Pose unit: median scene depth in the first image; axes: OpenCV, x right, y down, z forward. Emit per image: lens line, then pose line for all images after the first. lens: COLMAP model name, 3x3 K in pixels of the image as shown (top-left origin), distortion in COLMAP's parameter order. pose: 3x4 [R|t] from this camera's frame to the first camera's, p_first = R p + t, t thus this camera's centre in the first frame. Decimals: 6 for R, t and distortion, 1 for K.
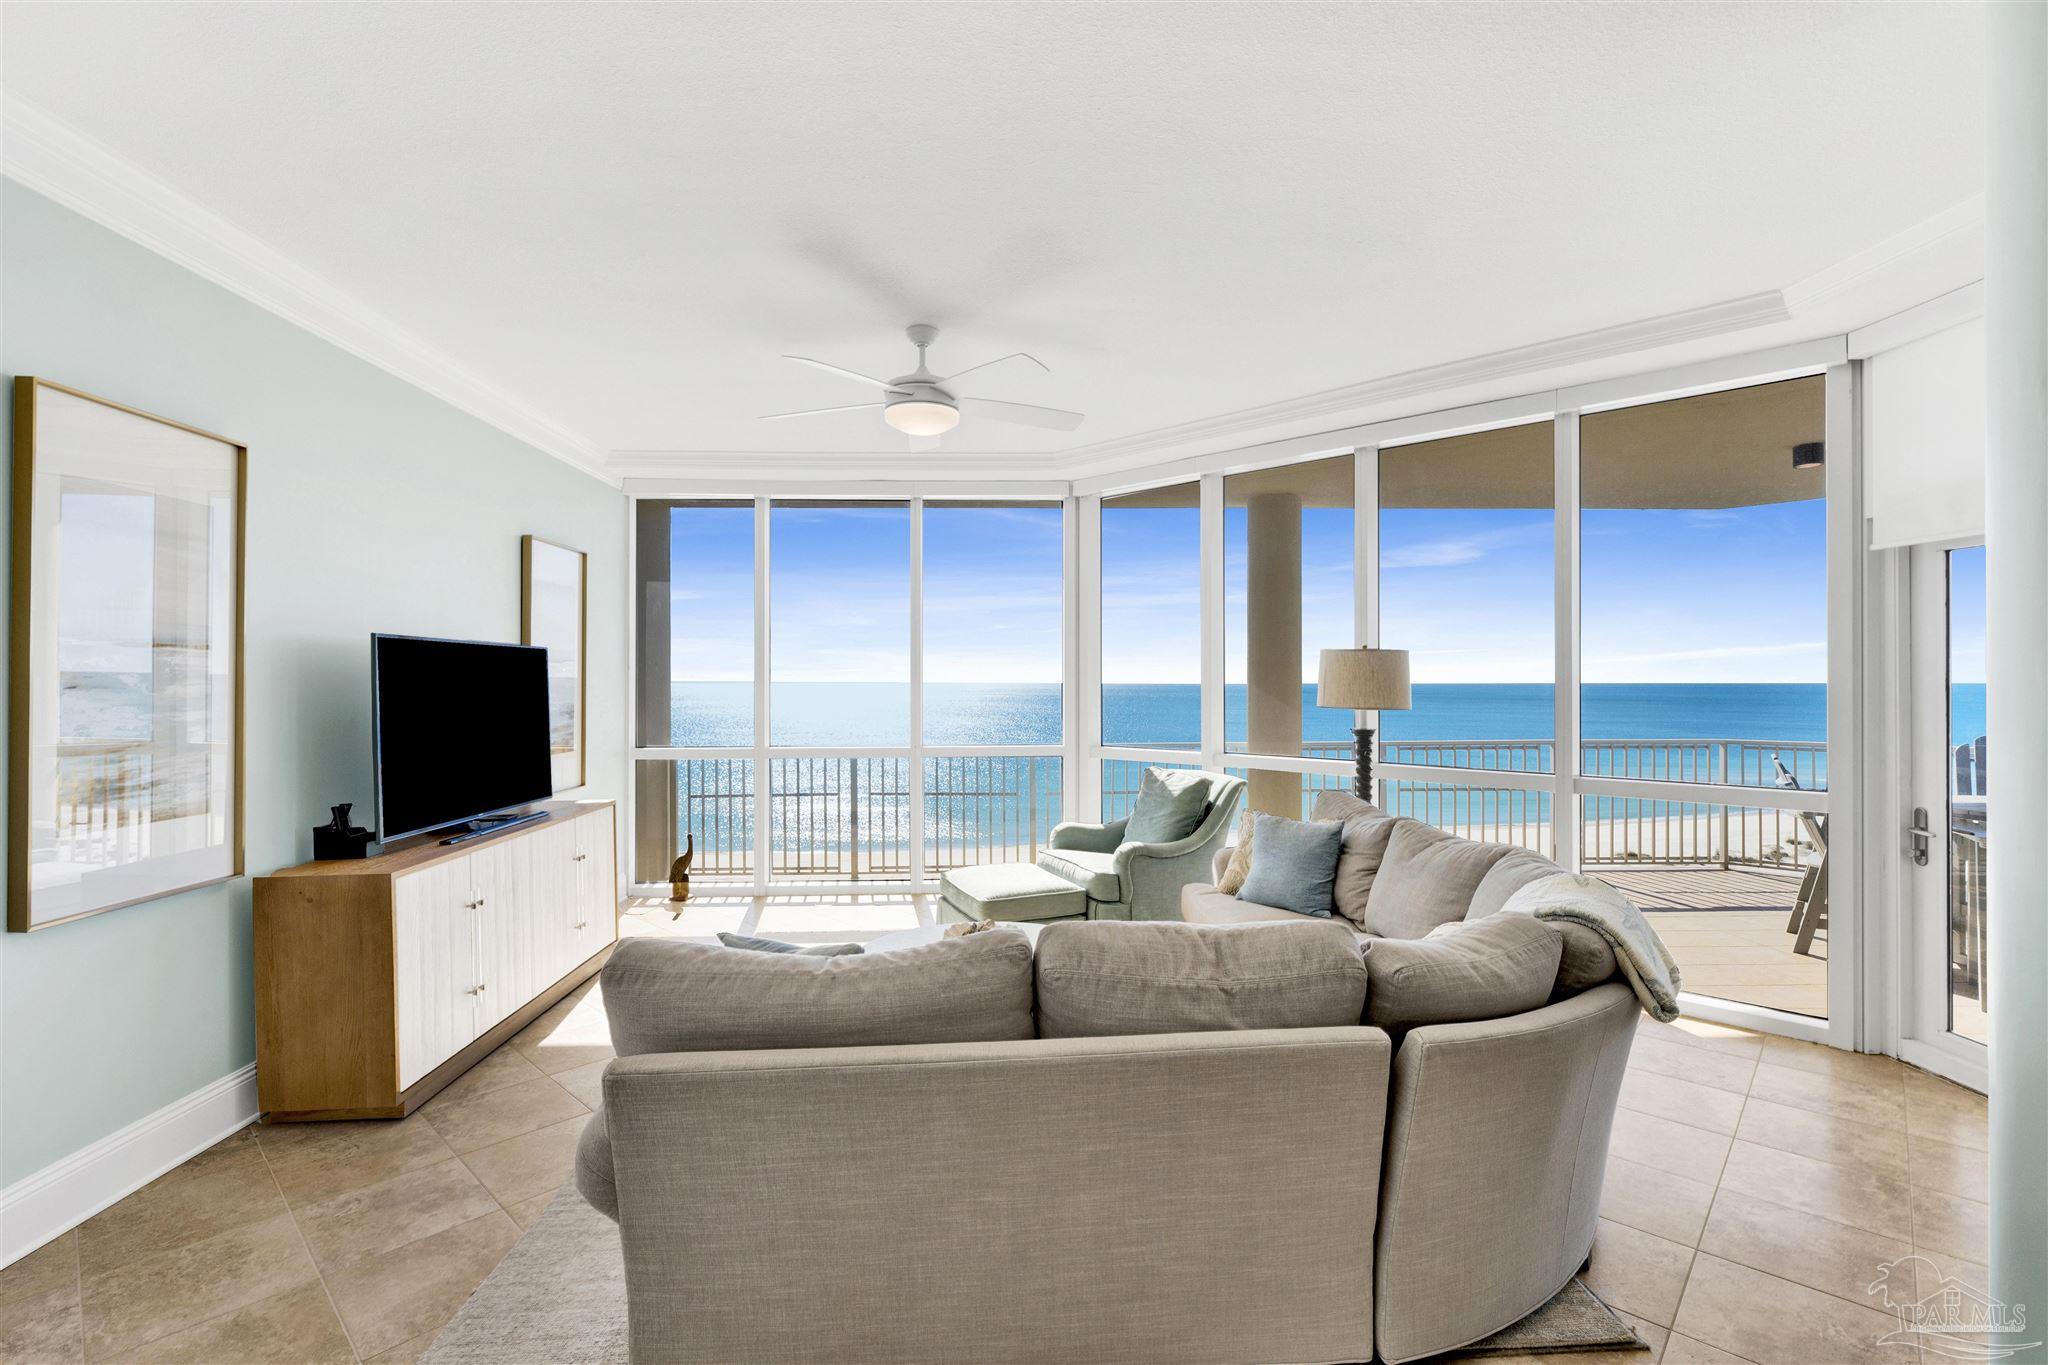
lens RADIAL K [[910.1, 0, 1018.9], [0, 910.1, 680.1], [0, 0, 1]] dist [-0.001802, -0.000165]
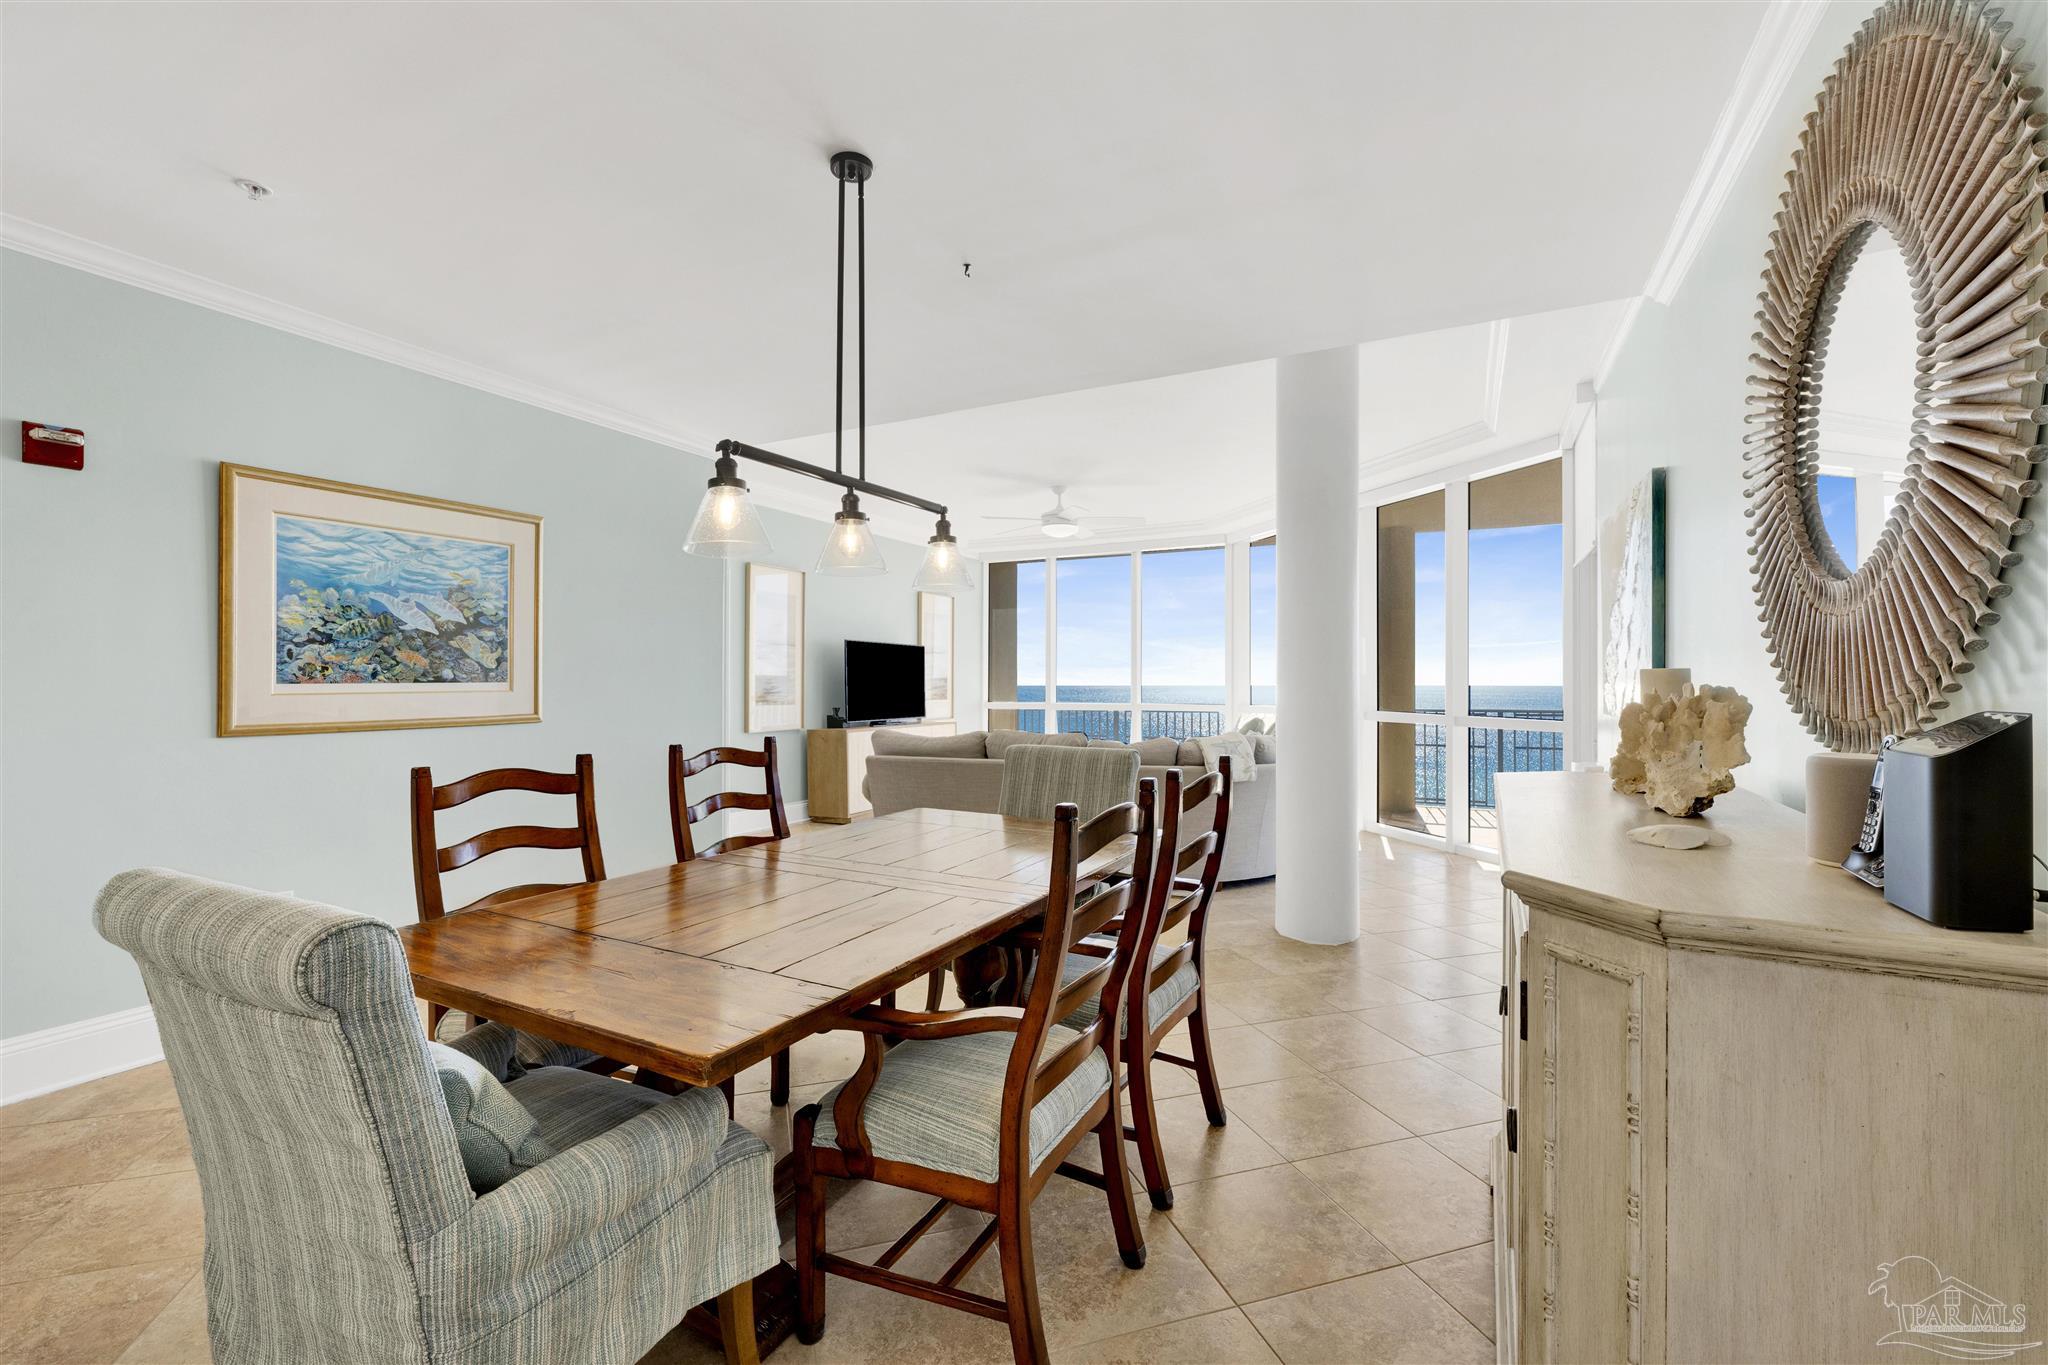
lens RADIAL K [[876.3, 0, 1021.7], [0, 876.3, 686.4], [0, 0, 1]] dist [0.001596, 0.000523]
pose [[0.879962, 0.000795, -0.475043, 0.761866], [0.001129, 0.999992, 0.003764, 0.059292], [0.475042, -0.003849, 0.879955, -0.786932]]
